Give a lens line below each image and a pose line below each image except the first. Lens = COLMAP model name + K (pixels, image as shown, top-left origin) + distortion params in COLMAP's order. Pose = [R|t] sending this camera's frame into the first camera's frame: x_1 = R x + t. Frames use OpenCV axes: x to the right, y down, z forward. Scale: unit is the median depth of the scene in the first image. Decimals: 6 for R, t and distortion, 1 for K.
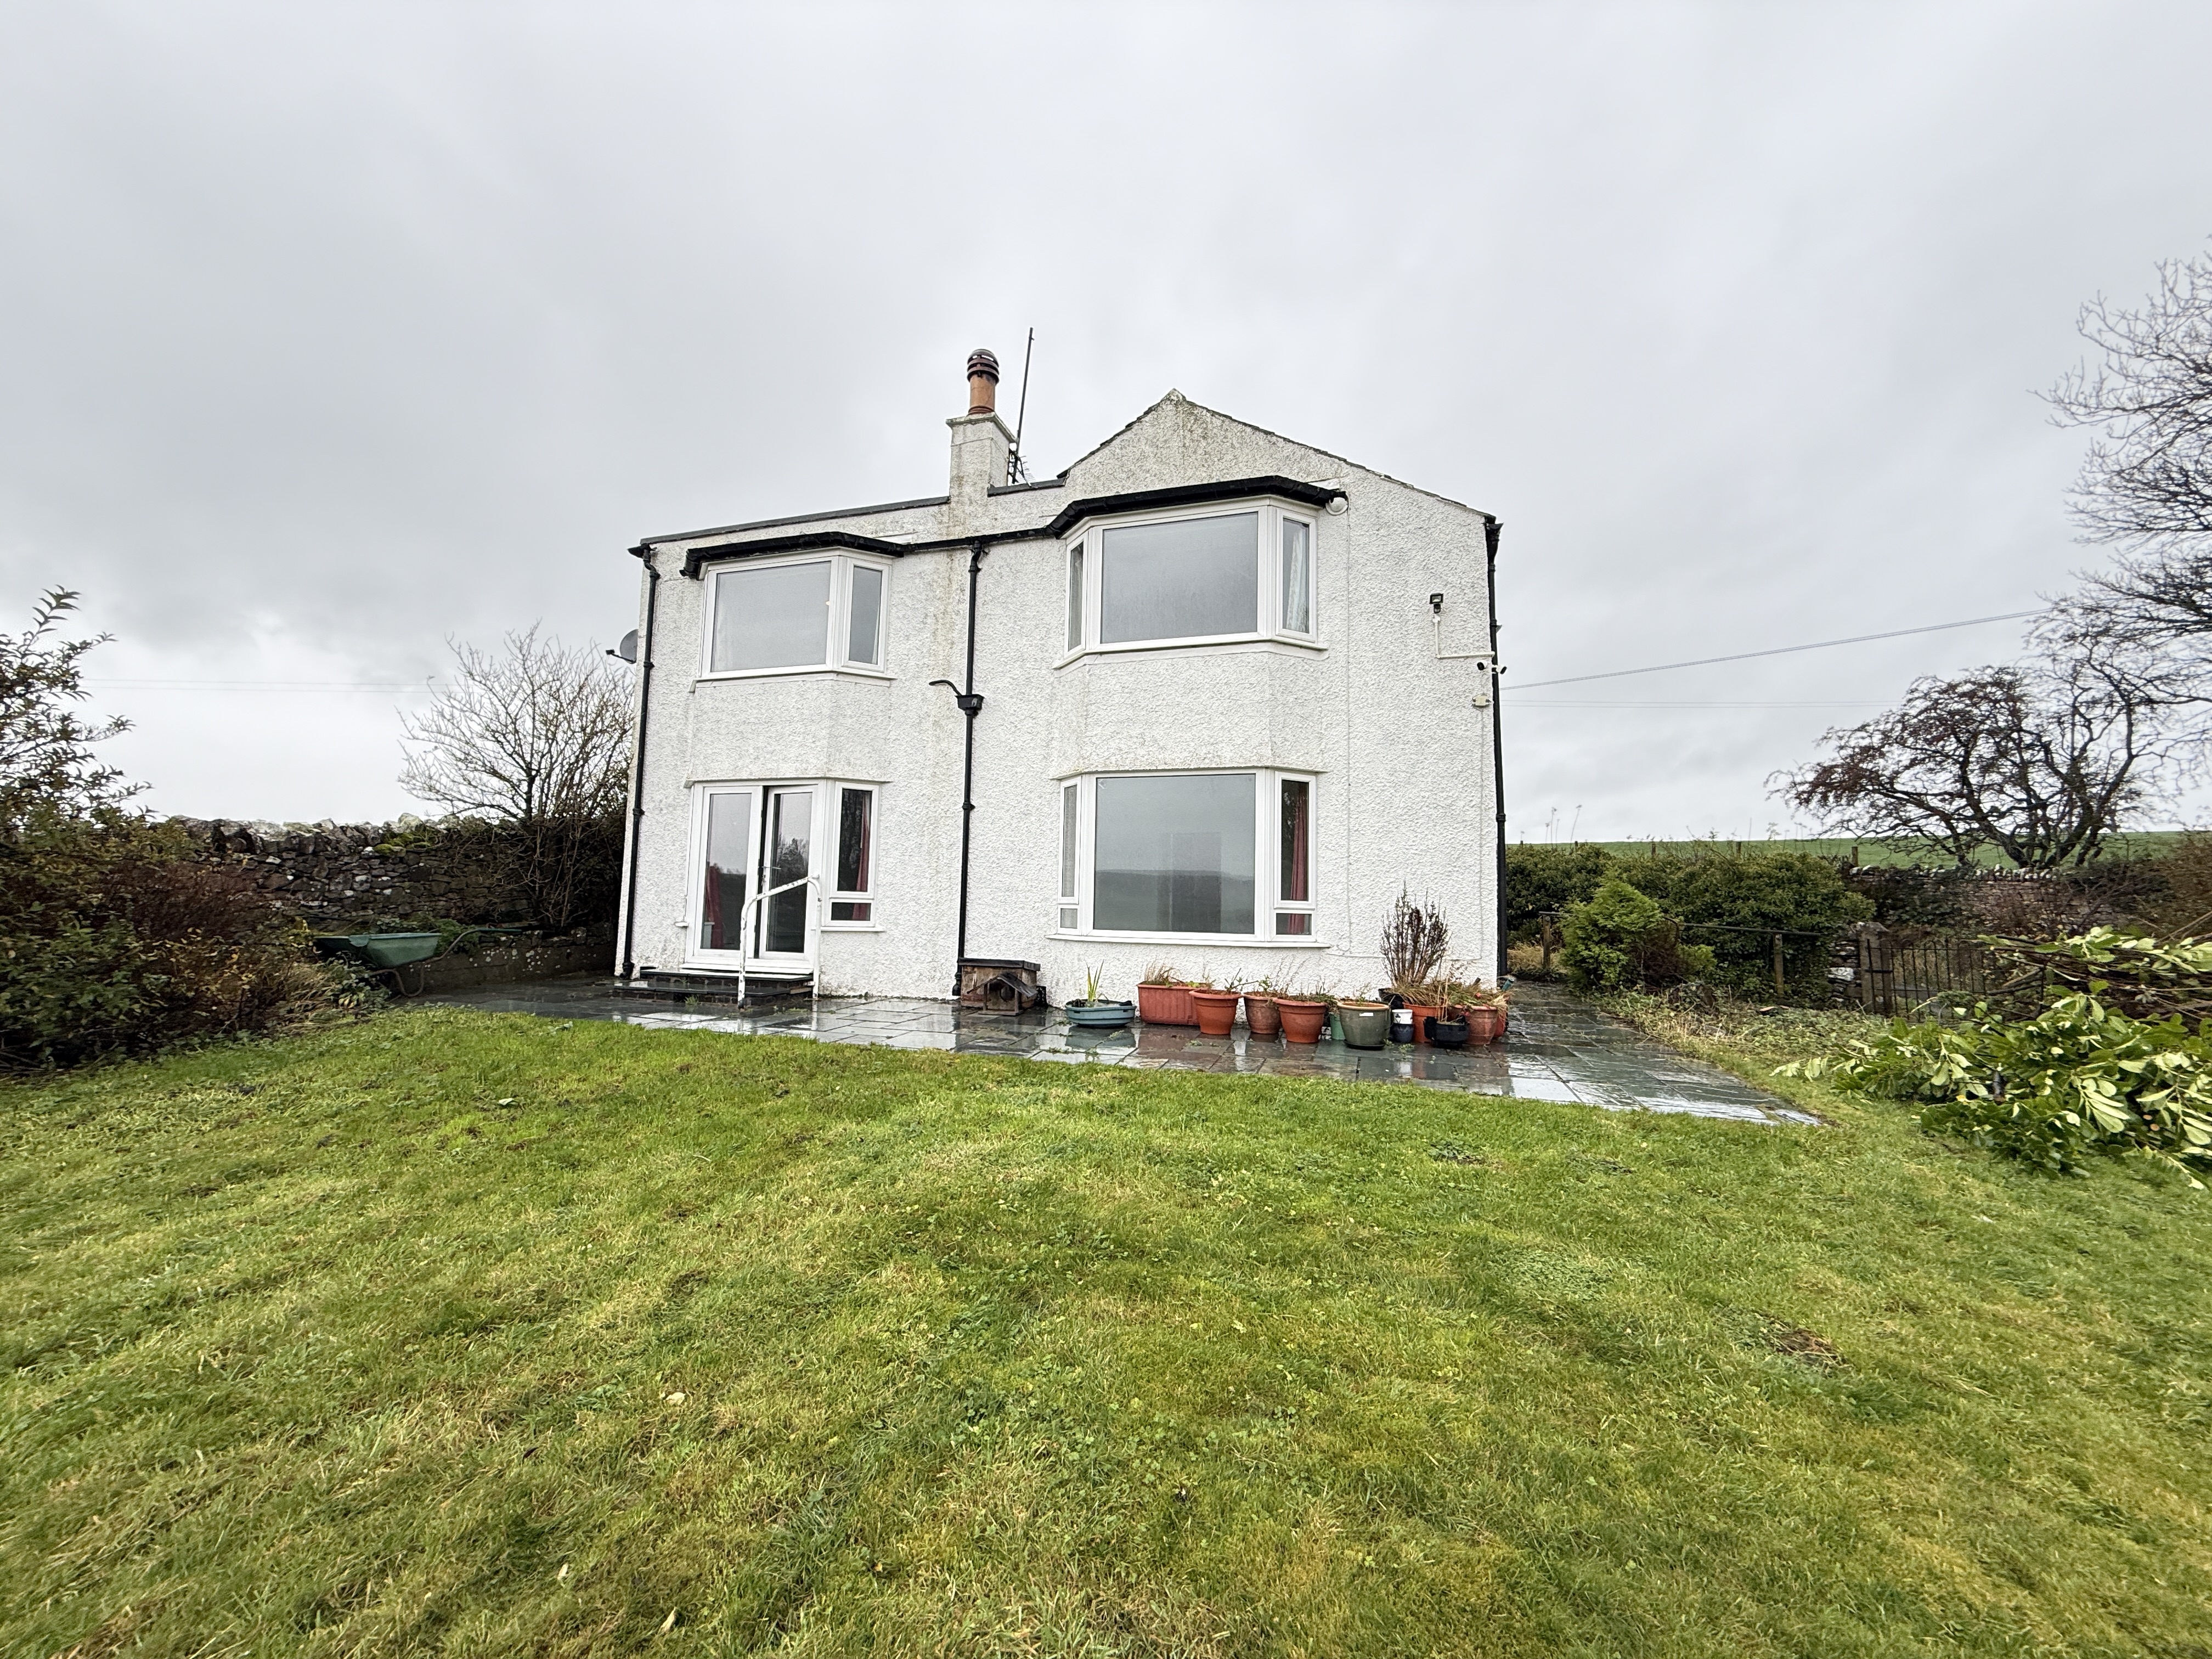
lens RADIAL K [[868.7, 0, 1106.0], [0, 868.7, 829.5], [0, 0, 1]] dist [0.001147, 0.000042]
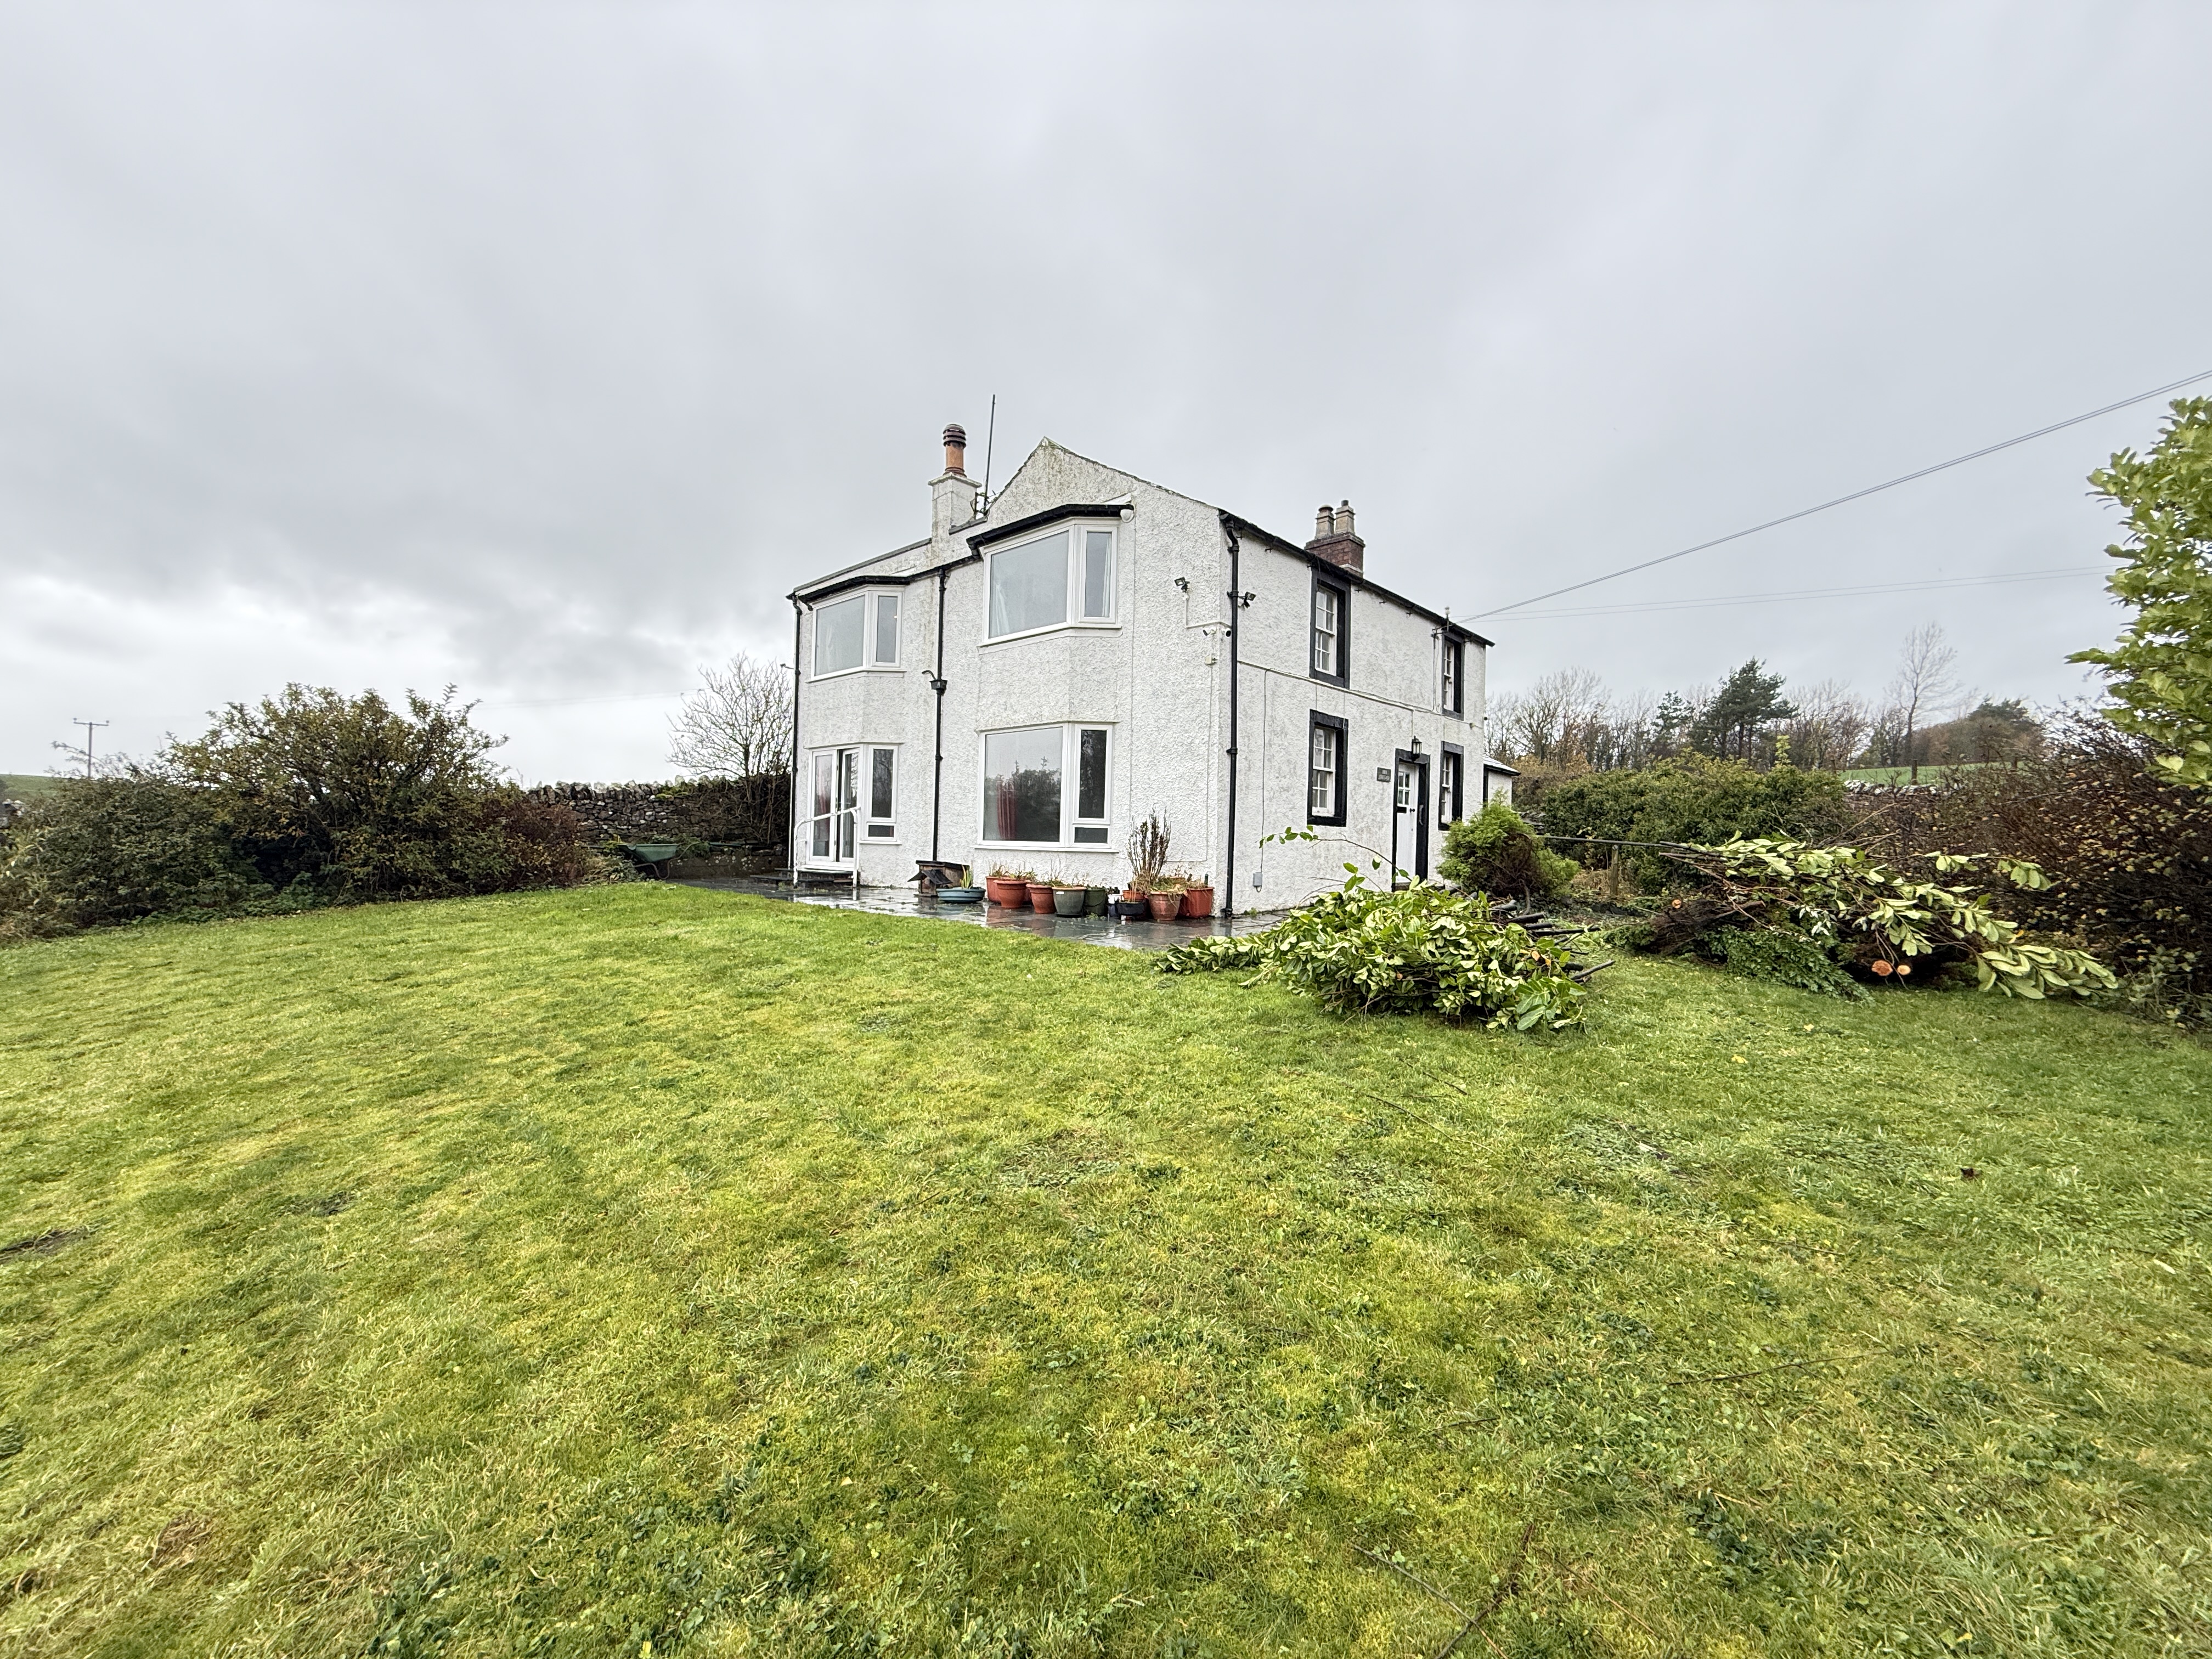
lens RADIAL K [[868.7, 0, 1106.0], [0, 868.7, 829.5], [0, 0, 1]] dist [0.001147, 0.000042]
pose [[0.906850, -0.007591, -0.421384, 0.718500], [0.035961, 0.997585, 0.059419, 0.016925], [0.419916, -0.069037, 0.904933, -0.204887]]
